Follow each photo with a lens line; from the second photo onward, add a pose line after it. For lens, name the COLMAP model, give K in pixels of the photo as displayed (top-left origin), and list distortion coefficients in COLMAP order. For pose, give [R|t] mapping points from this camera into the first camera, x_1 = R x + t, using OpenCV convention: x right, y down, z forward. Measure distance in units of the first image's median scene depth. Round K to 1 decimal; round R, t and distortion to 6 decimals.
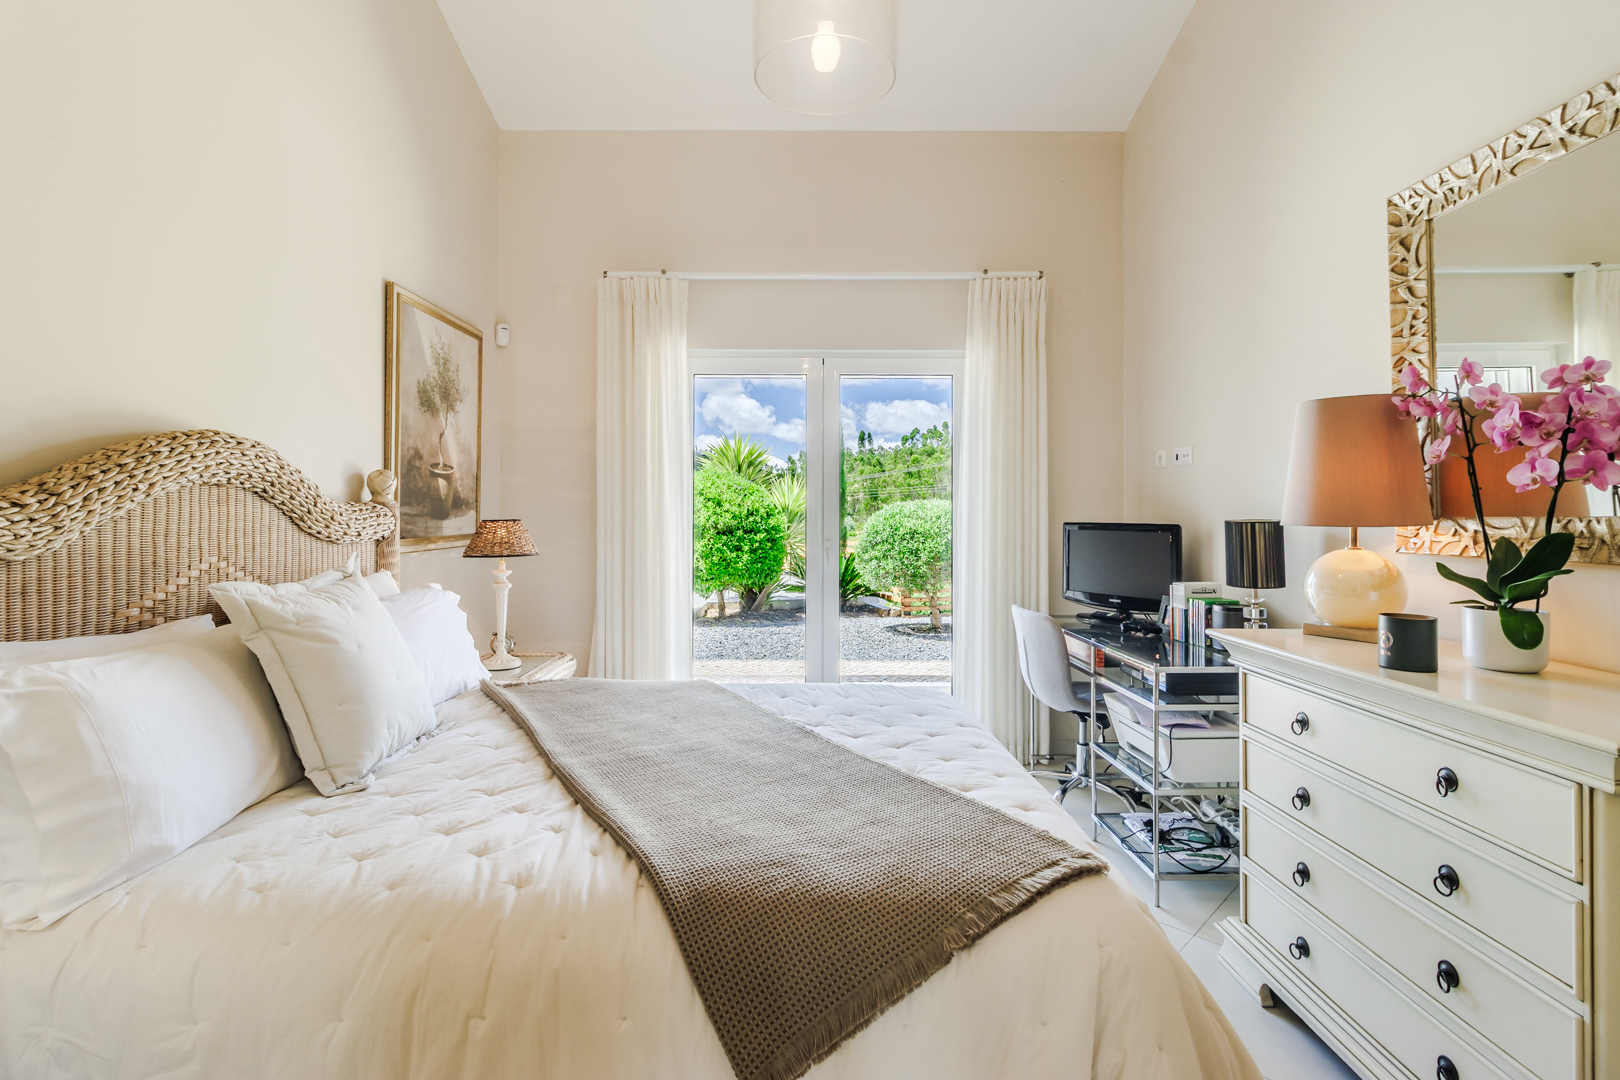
lens RADIAL K [[756.9, 0, 813.4], [0, 756.9, 505.2], [0, 0, 1]] dist [0.008567, -0.000453]
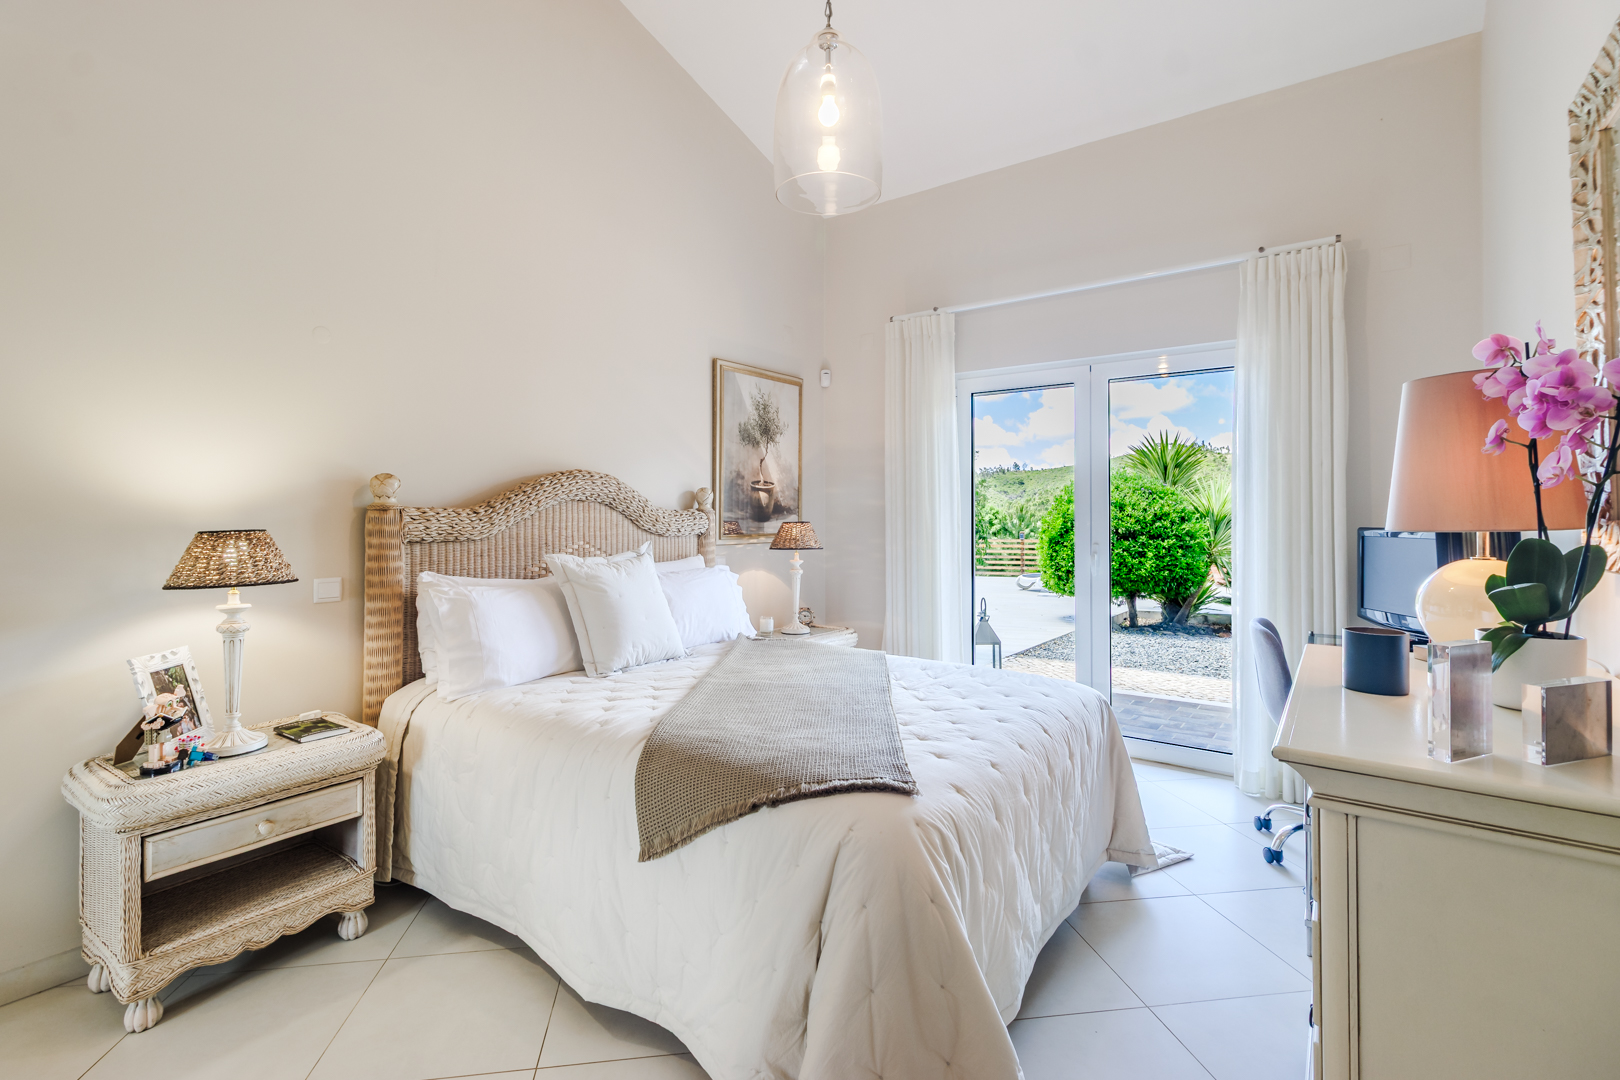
lens RADIAL K [[756.9, 0, 819.6], [0, 756.9, 508.8], [0, 0, 1]] dist [0.008567, -0.000453]
pose [[0.808168, -0.007143, -0.588908, 0.458100], [0.006074, 0.999974, -0.003793, 0.001493], [0.588920, -0.000512, 0.808191, -0.057475]]
